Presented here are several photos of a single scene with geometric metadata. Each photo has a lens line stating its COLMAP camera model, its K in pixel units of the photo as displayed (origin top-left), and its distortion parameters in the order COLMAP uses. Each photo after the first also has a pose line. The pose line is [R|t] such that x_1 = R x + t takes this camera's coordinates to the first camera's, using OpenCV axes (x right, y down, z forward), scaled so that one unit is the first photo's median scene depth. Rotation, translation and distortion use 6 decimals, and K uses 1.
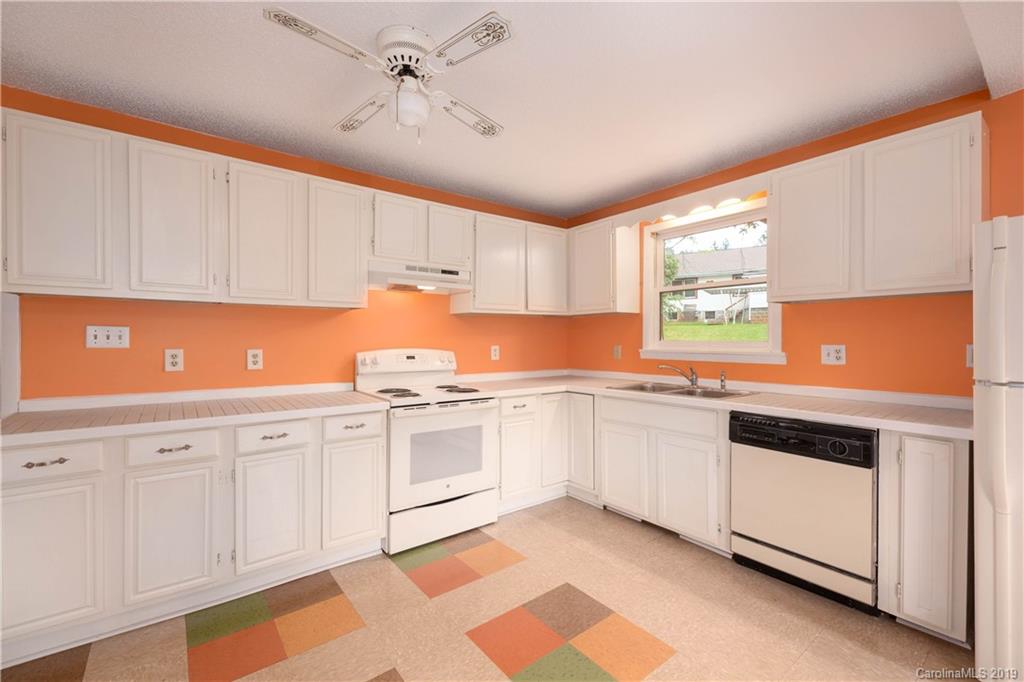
lens RADIAL K [[428.4, 0, 507.3], [0, 428.4, 341.1], [0, 0, 1]] dist [0.008686, -0.000656]
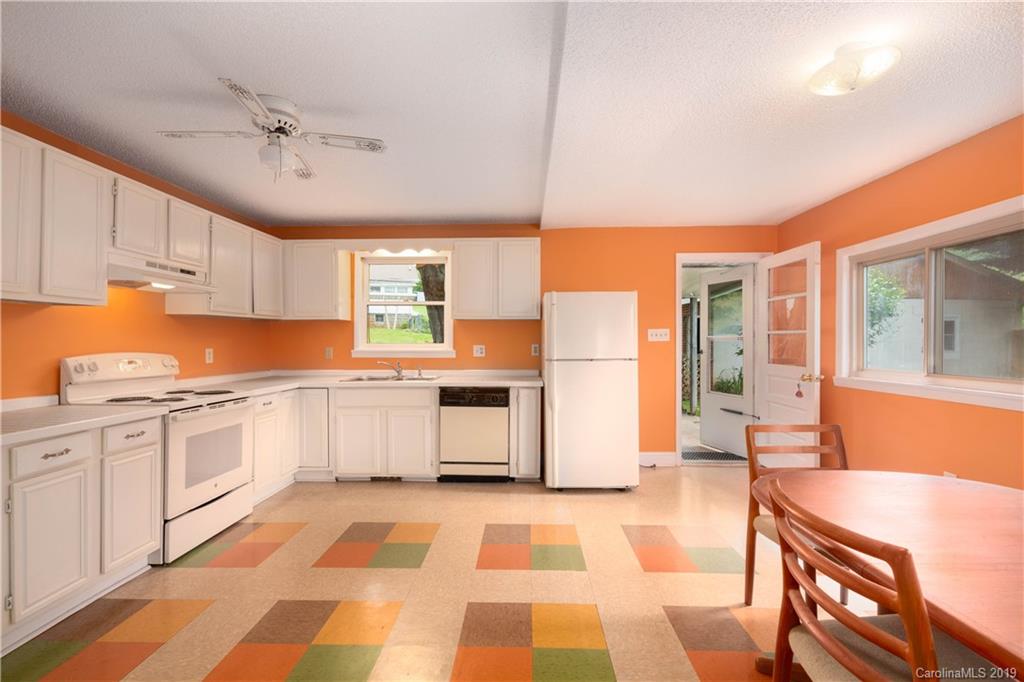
lens RADIAL K [[451.3, 0, 511.5], [0, 451.3, 341.7], [0, 0, 1]] dist [0.001519, -0.000342]
pose [[0.632168, 0.000491, 0.774831, -0.554640], [0.003136, 0.999990, -0.003192, 0.001194], [-0.774825, 0.004448, 0.632160, -0.242559]]
